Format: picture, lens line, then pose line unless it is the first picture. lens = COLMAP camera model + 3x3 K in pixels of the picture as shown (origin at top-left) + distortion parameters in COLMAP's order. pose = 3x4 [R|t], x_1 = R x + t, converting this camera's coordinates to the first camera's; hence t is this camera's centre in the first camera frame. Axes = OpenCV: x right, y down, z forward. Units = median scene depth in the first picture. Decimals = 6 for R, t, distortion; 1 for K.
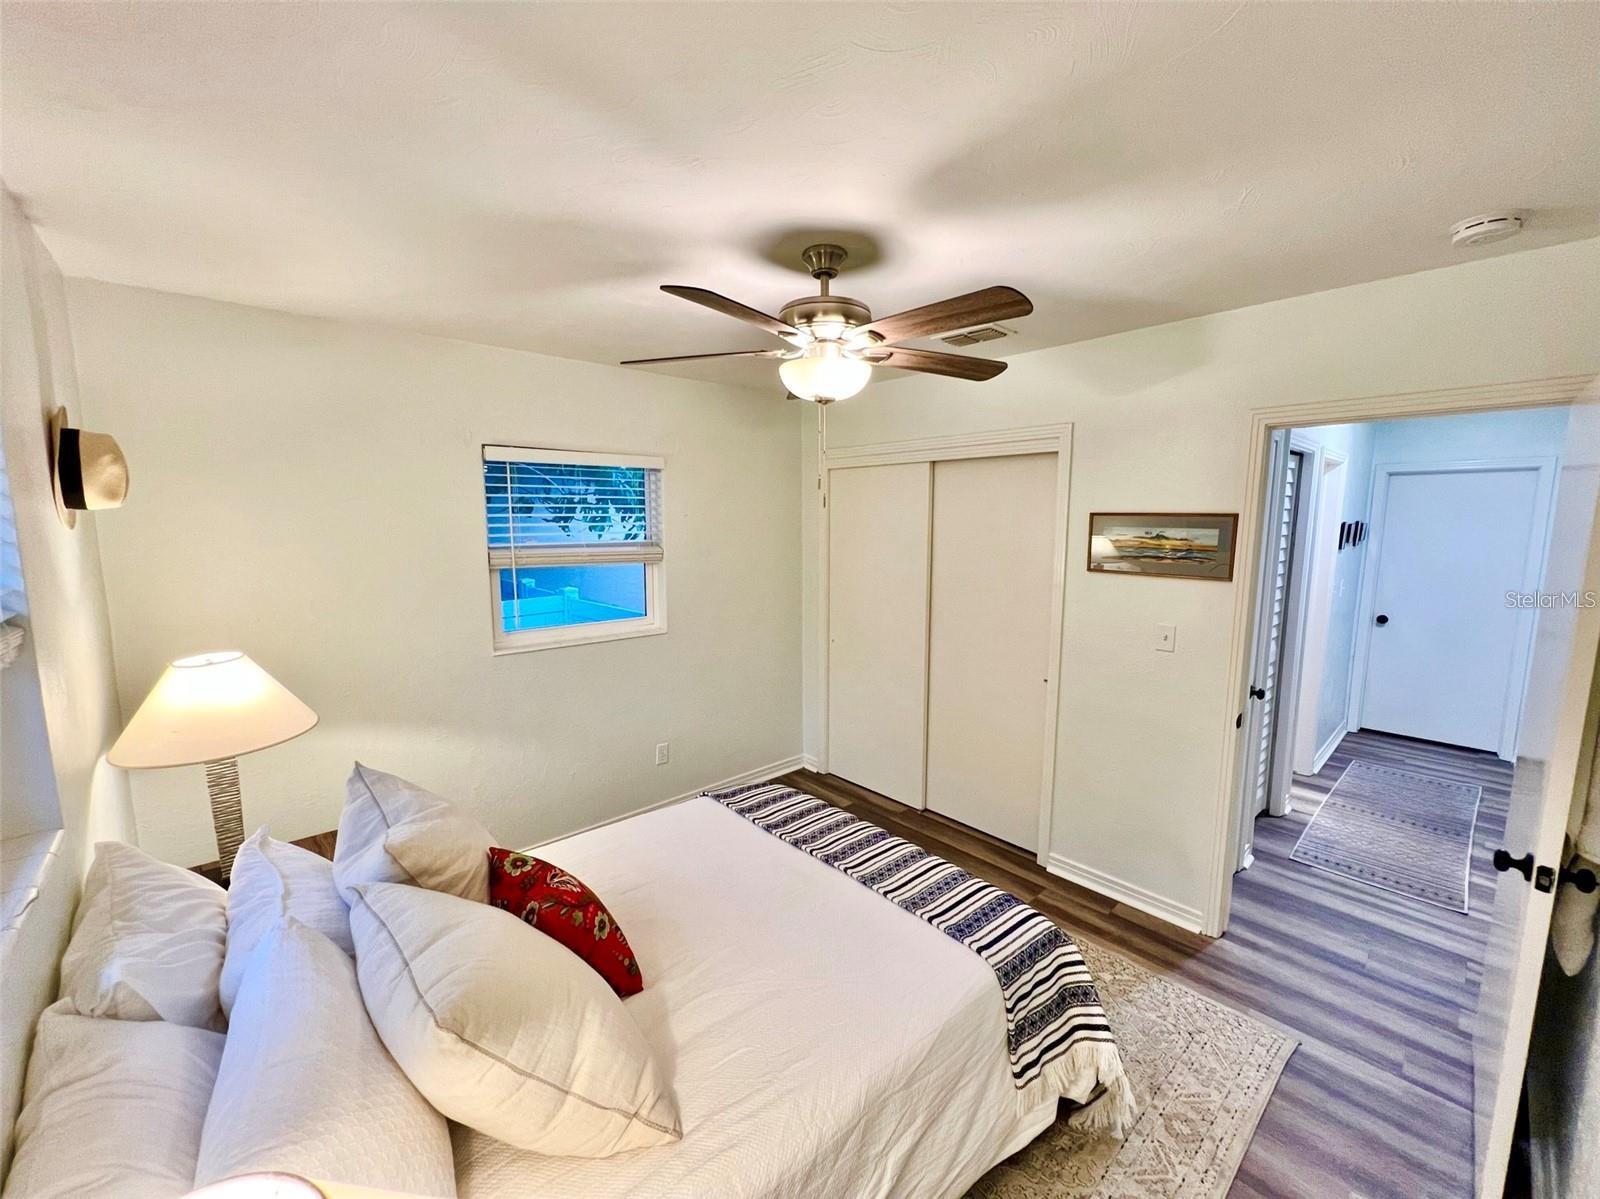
lens RADIAL K [[637.3, 0, 800.0], [0, 637.3, 599.5], [0, 0, 1]] dist [-0.000648, 0.000103]
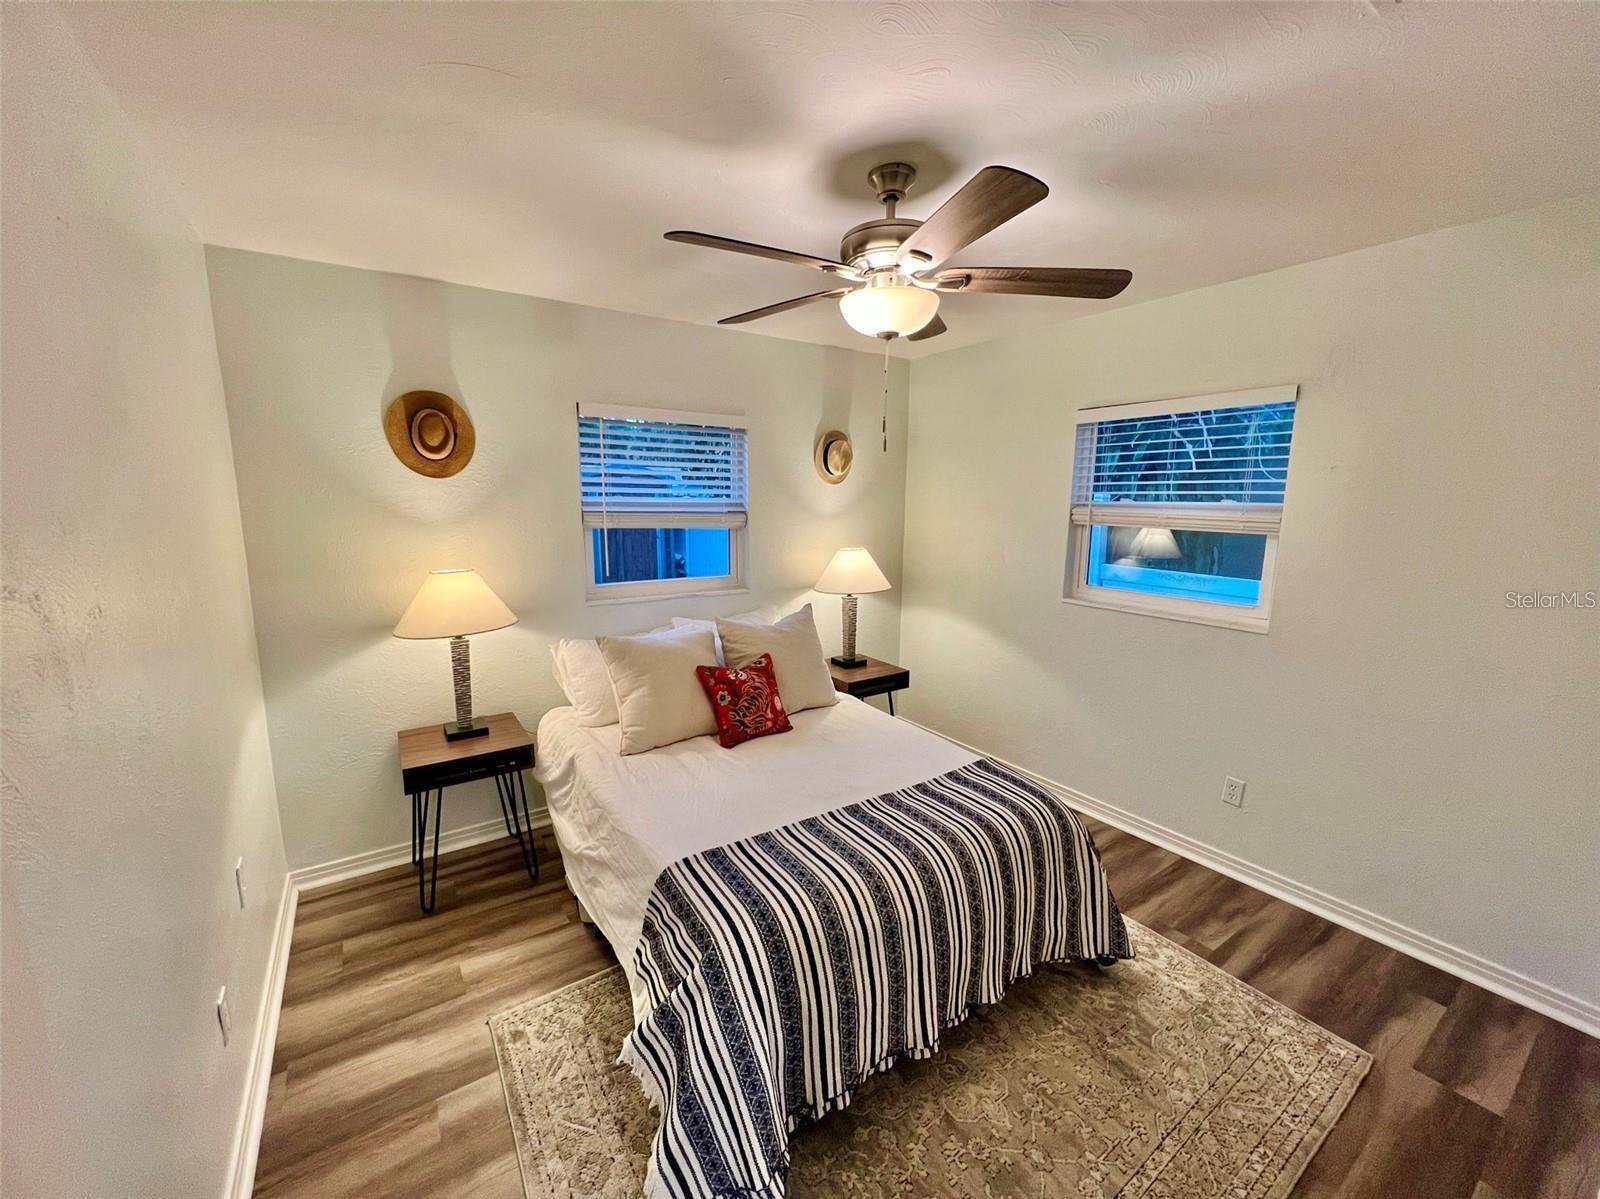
lens RADIAL K [[637.3, 0, 800.0], [0, 637.3, 599.5], [0, 0, 1]] dist [-0.000648, 0.000103]
pose [[-0.127154, 0.172344, -0.976796, 1.046041], [-0.134148, 0.972753, 0.189093, -0.096173], [0.982770, 0.155079, -0.100569, 1.036065]]
